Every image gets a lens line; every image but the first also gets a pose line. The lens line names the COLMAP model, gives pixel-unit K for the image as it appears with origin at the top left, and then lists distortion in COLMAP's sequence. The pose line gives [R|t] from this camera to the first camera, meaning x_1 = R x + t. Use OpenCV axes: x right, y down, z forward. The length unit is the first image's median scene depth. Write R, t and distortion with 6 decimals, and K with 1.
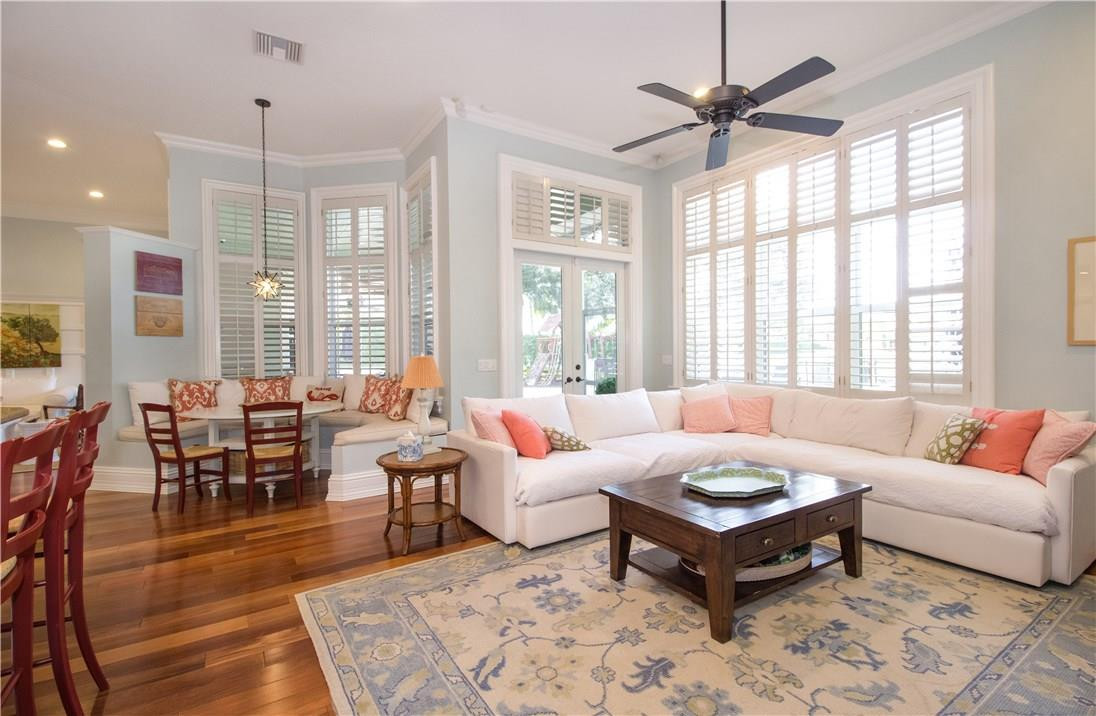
lens RADIAL K [[496.7, 0, 553.7], [0, 496.7, 358.1], [0, 0, 1]] dist [0.000071, -0.000146]
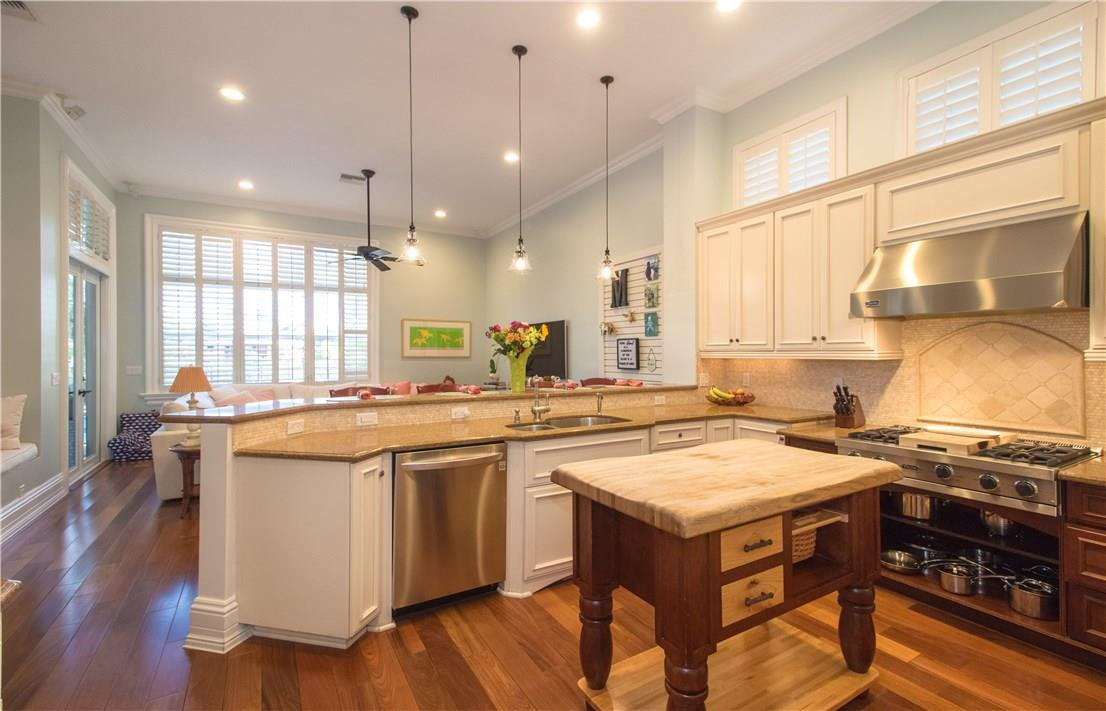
lens RADIAL K [[491.9, 0, 554.1], [0, 491.9, 352.8], [0, 0, 1]] dist [0.019346, -0.000530]
pose [[0.046521, 0.010112, 0.998866, -1.339688], [0.020909, 0.999720, -0.011094, -0.004464], [-0.998698, 0.021402, 0.046296, 0.045897]]
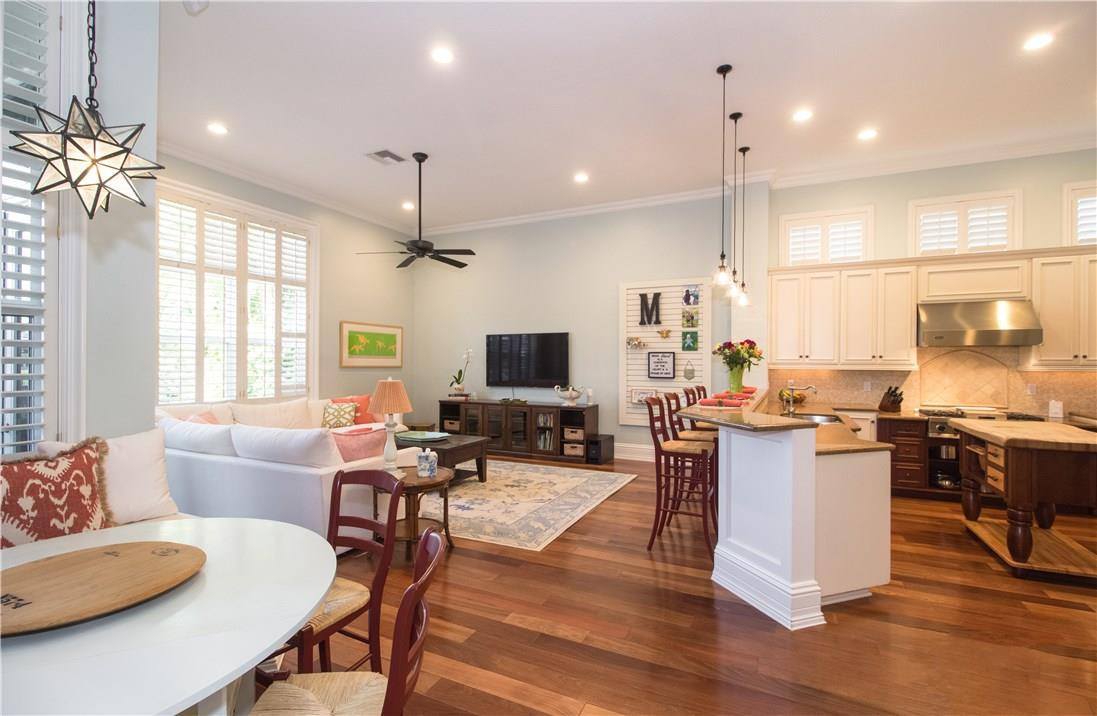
lens RADIAL K [[497.4, 0, 550.5], [0, 497.4, 362.0], [0, 0, 1]] dist [0.003216, -0.000348]
pose [[-0.512528, 0.006741, 0.858644, -1.166684], [0.016424, 0.999863, 0.001954, -0.033654], [-0.858514, 0.015104, -0.512568, 1.133047]]
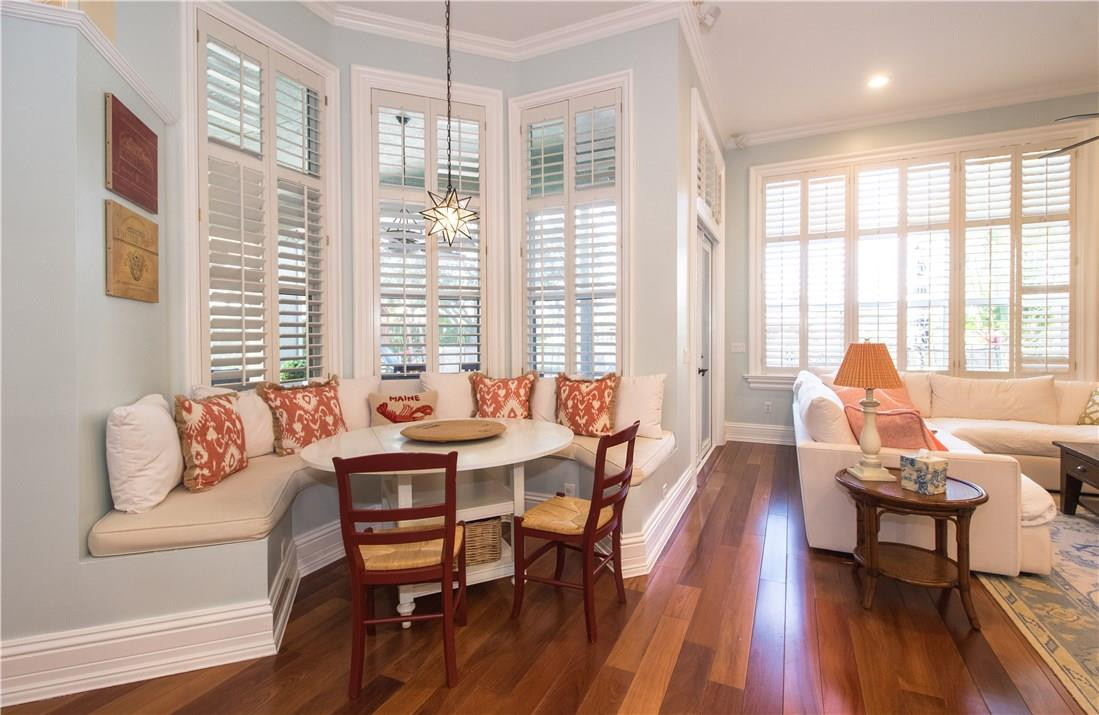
lens RADIAL K [[500.8, 0, 560.5], [0, 500.8, 343.6], [0, 0, 1]] dist [0.001167, -0.000913]
pose [[0.853060, -0.002264, 0.521808, -0.939339], [0.005848, 0.999969, -0.005223, -0.001302], [-0.521780, 0.007507, 0.853047, 0.567975]]
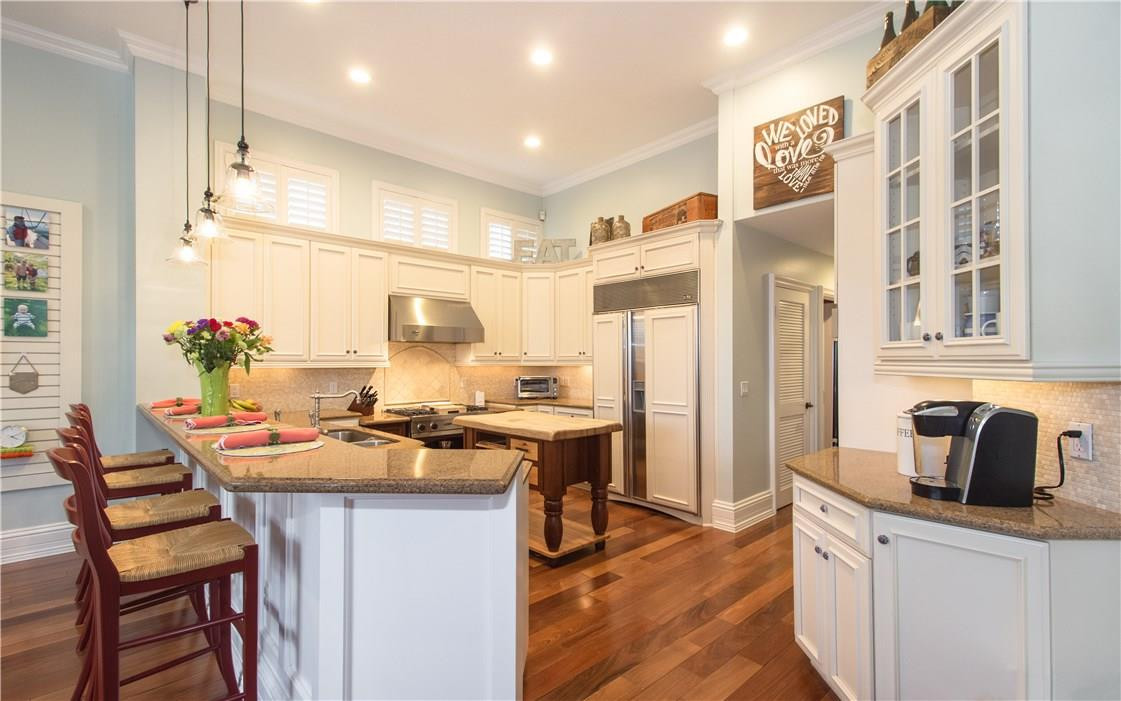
lens RADIAL K [[507.5, 0, 565.9], [0, 507.5, 358.4], [0, 0, 1]] dist [0.008973, -0.001169]
pose [[-0.985241, 0.010068, -0.170879, -0.724273], [0.007947, 0.999883, 0.013092, -0.026337], [0.170990, 0.011541, -0.985205, 0.895961]]
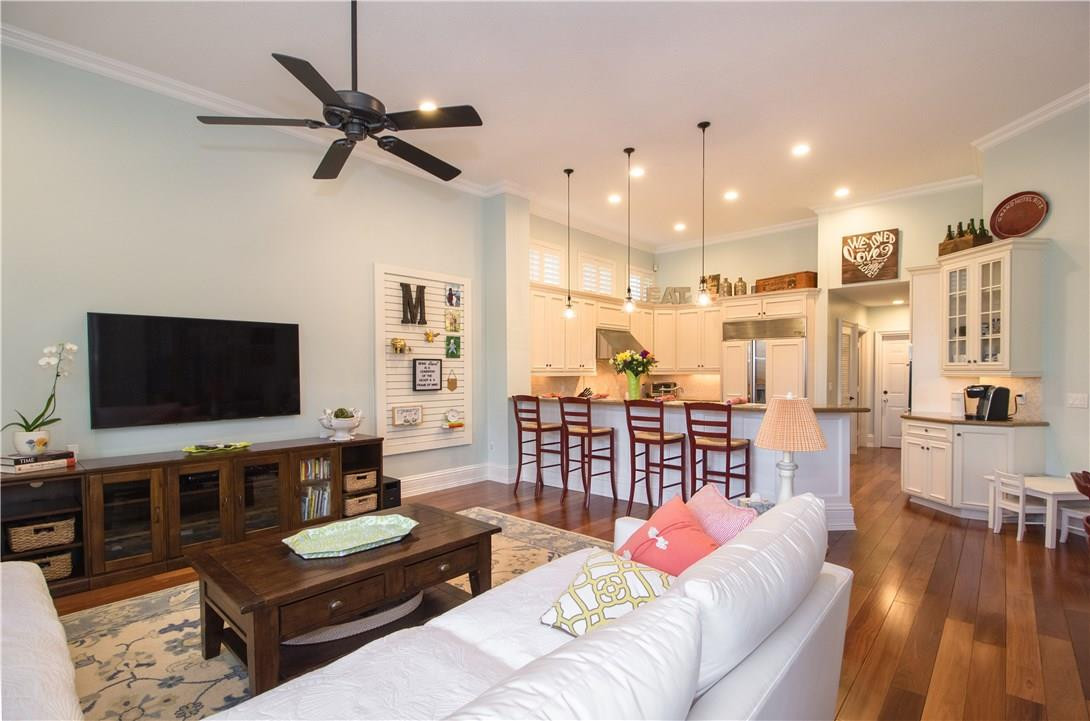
lens RADIAL K [[511.7, 0, 550.9], [0, 511.7, 382.3], [0, 0, 1]] dist [-0.015155, -0.000665]
pose [[-0.966052, 0.020597, -0.257525, 0.180985], [0.010425, 0.999113, 0.040799, -0.047984], [0.258137, 0.036729, -0.965410, 1.424032]]
